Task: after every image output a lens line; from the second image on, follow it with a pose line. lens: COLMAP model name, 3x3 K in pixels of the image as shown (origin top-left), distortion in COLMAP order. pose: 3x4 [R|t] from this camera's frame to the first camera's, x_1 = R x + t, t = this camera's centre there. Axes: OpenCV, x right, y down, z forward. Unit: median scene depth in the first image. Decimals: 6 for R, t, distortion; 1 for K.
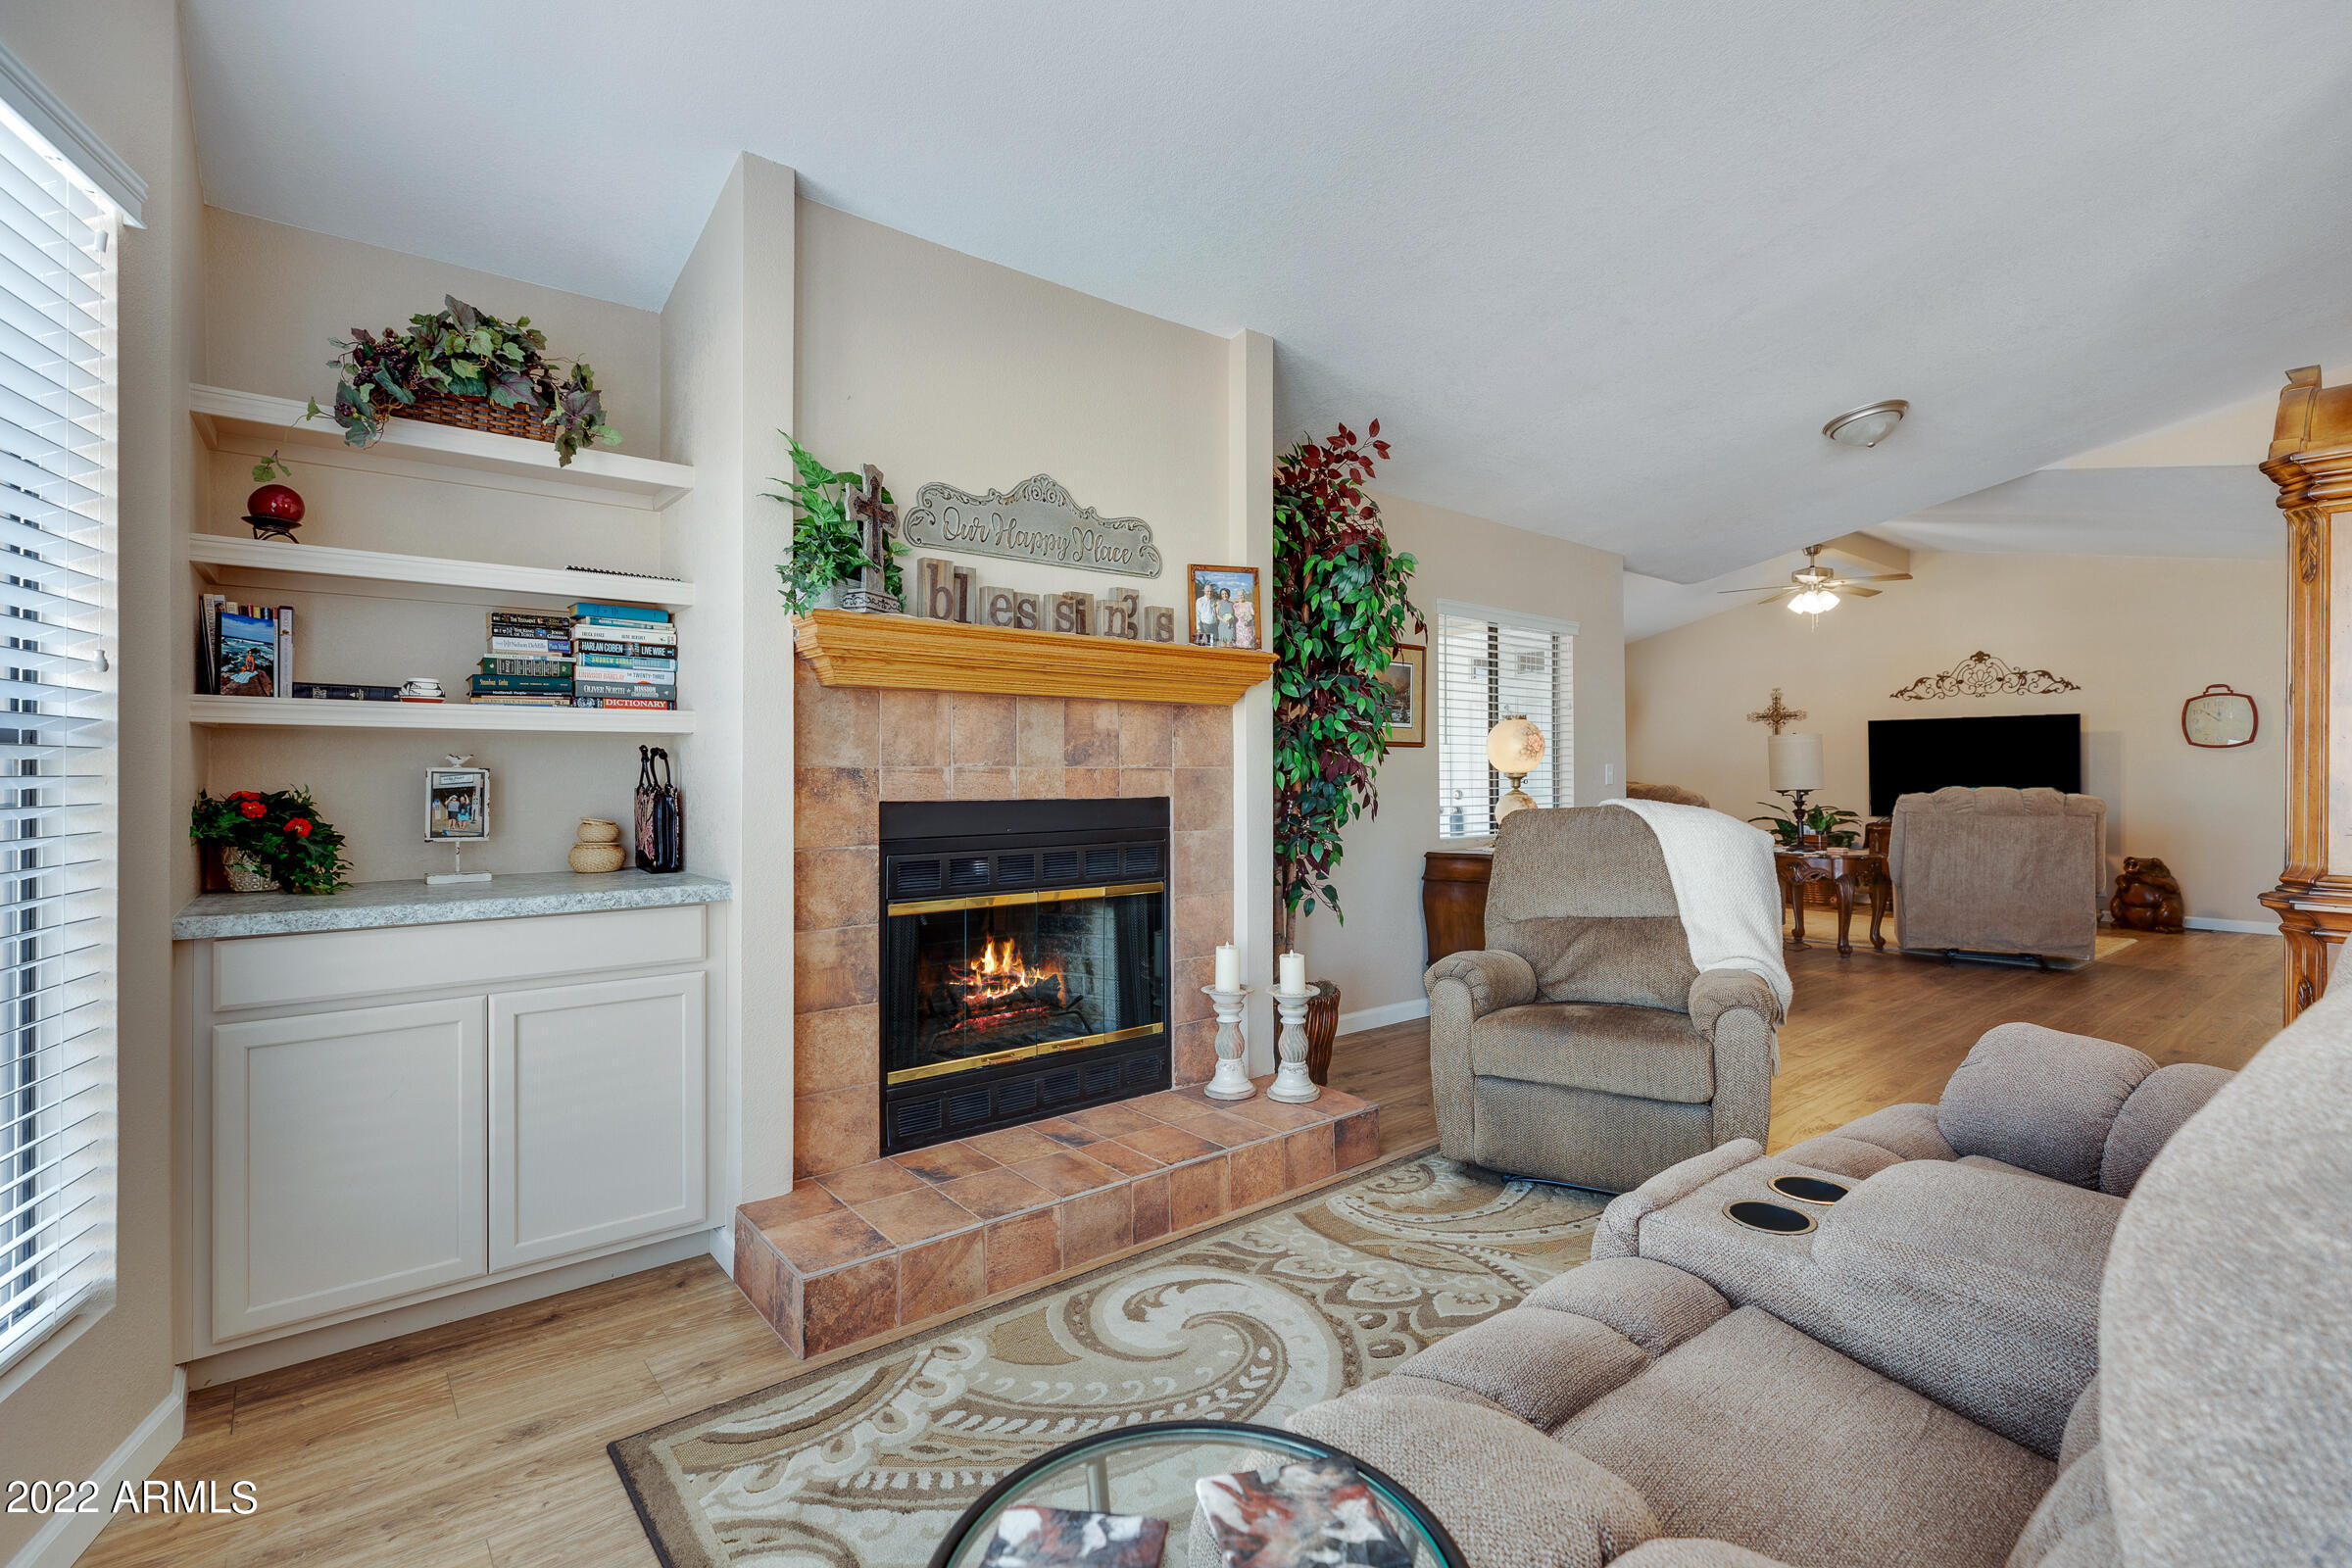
lens RADIAL K [[1058.7, 0, 1180.6], [0, 1058.7, 769.1], [0, 0, 1]] dist [0.004741, 0.001737]
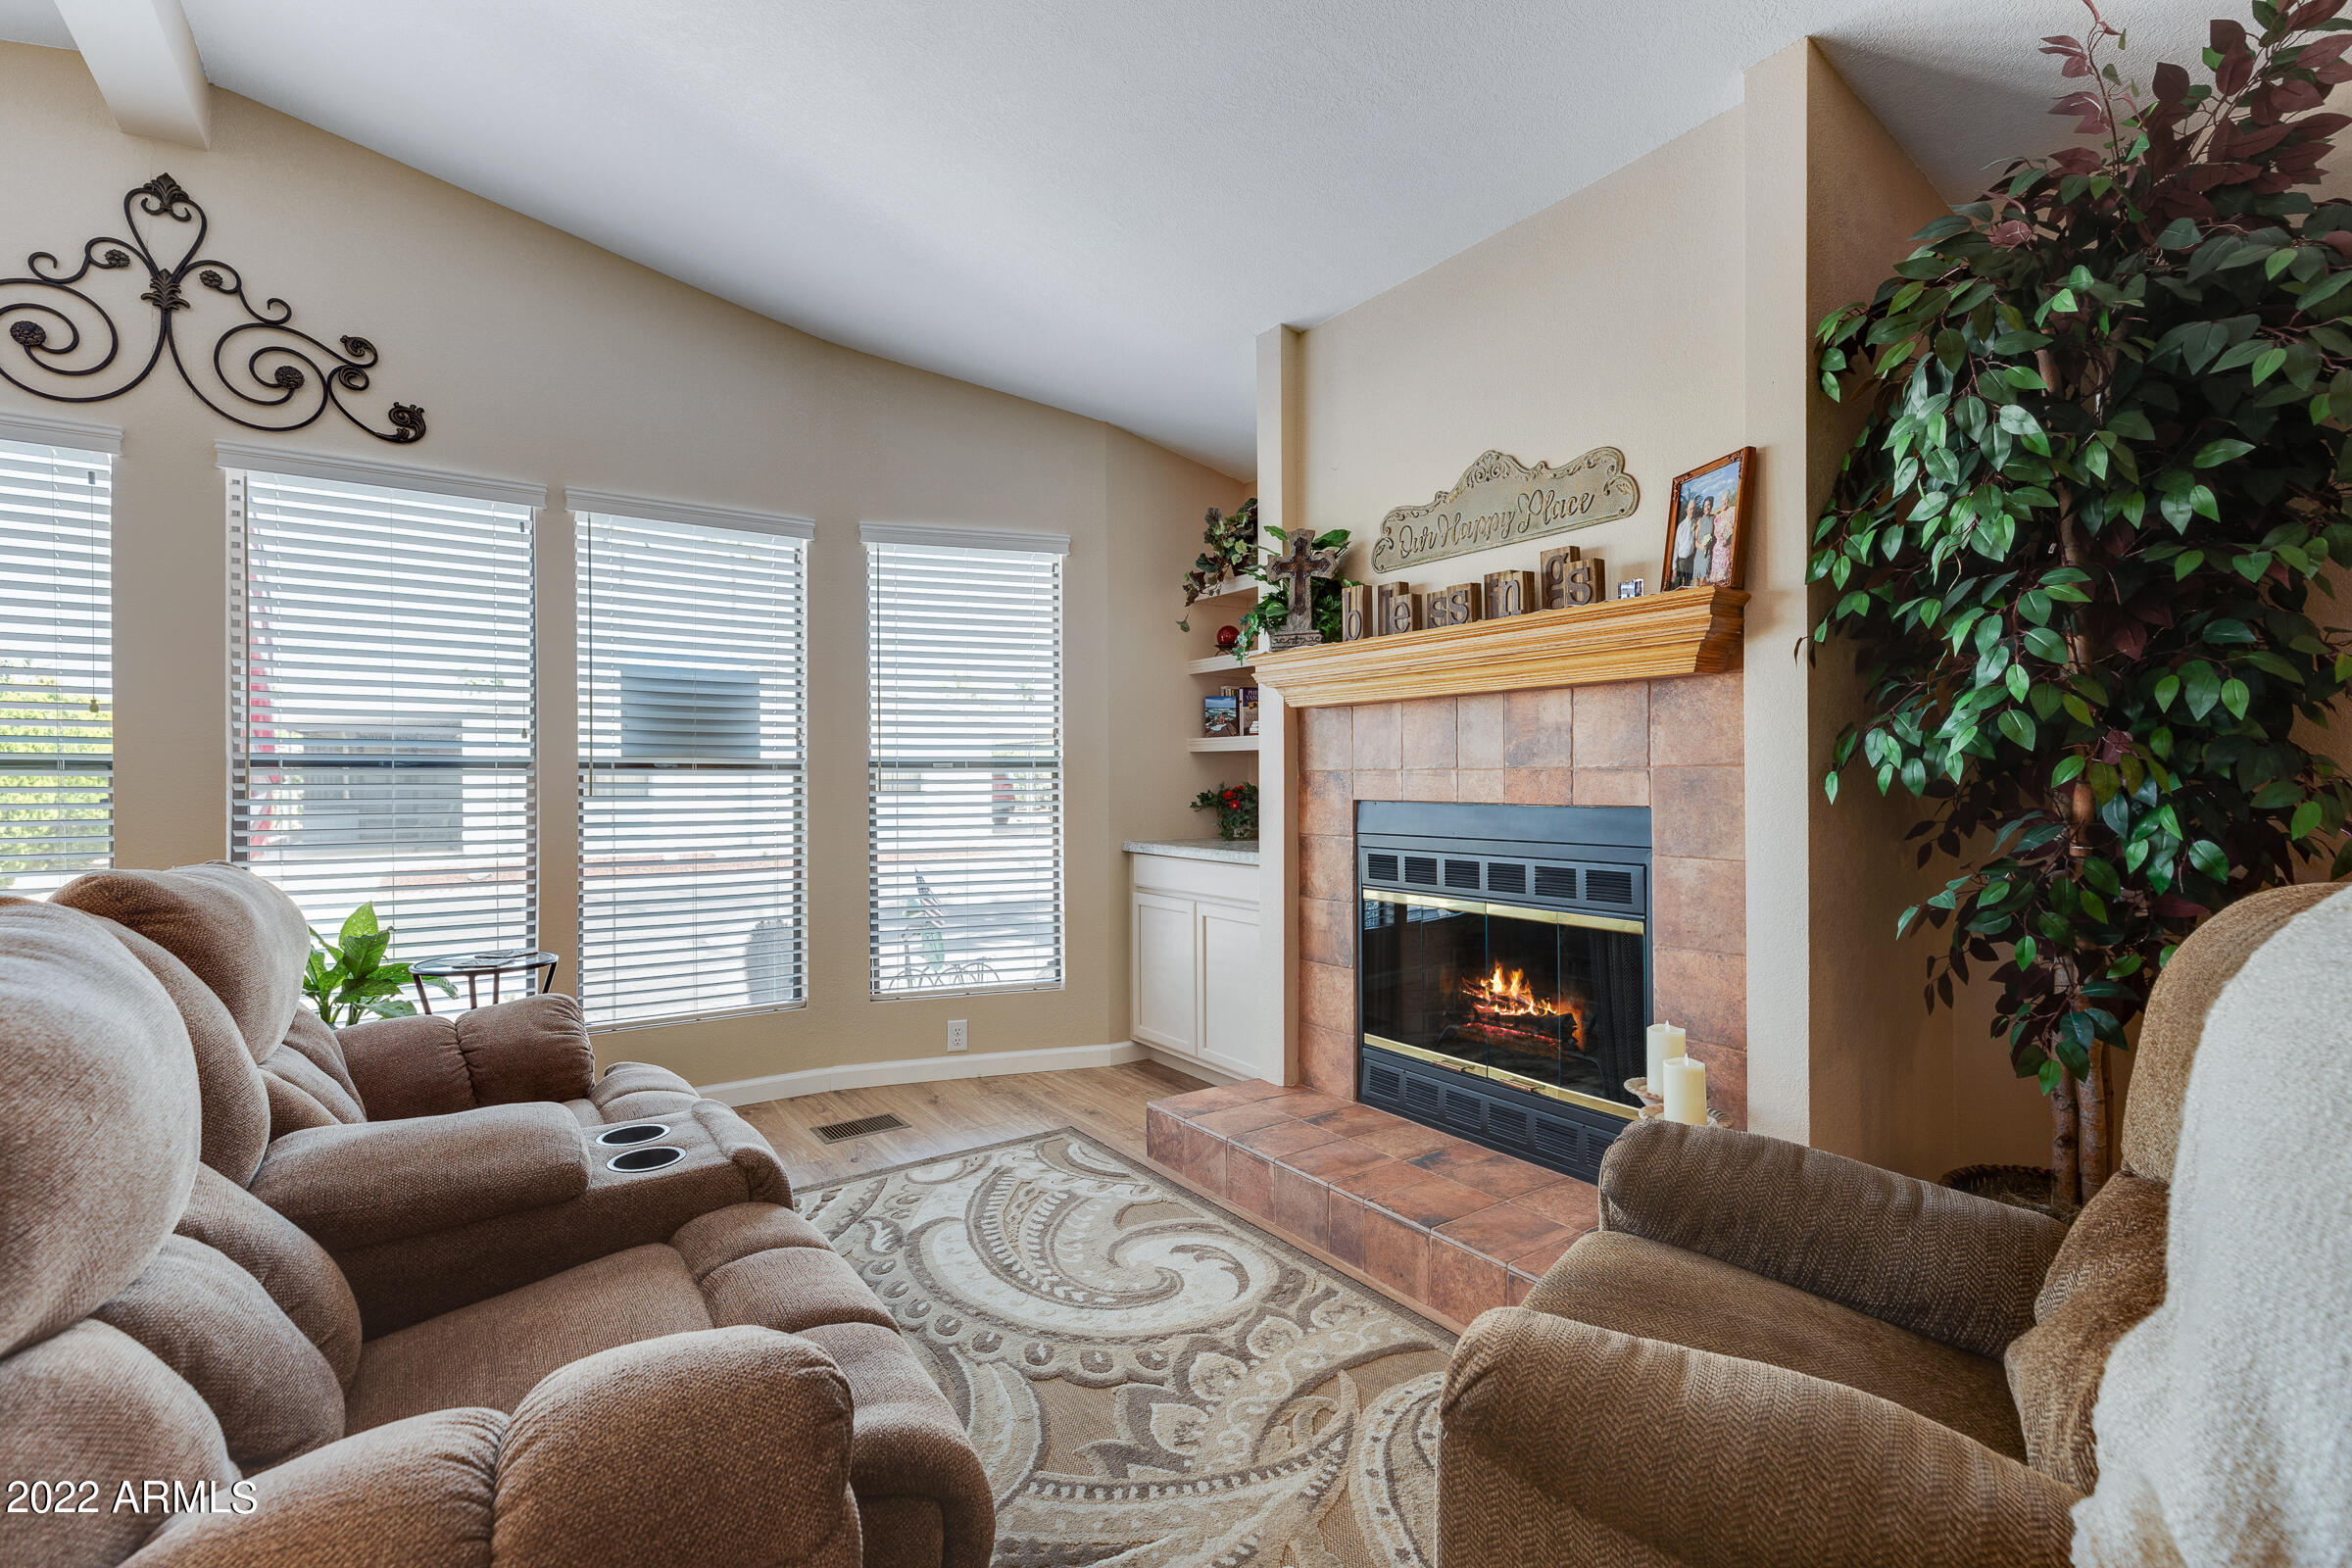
lens RADIAL K [[1058.7, 0, 1182.8], [0, 1058.7, 780.9], [0, 0, 1]] dist [0.004741, 0.001737]
pose [[-0.063902, 0.006960, -0.997932, 0.940109], [0.011434, 0.999915, 0.006242, -0.000672], [0.997891, -0.011011, -0.063976, 0.919679]]
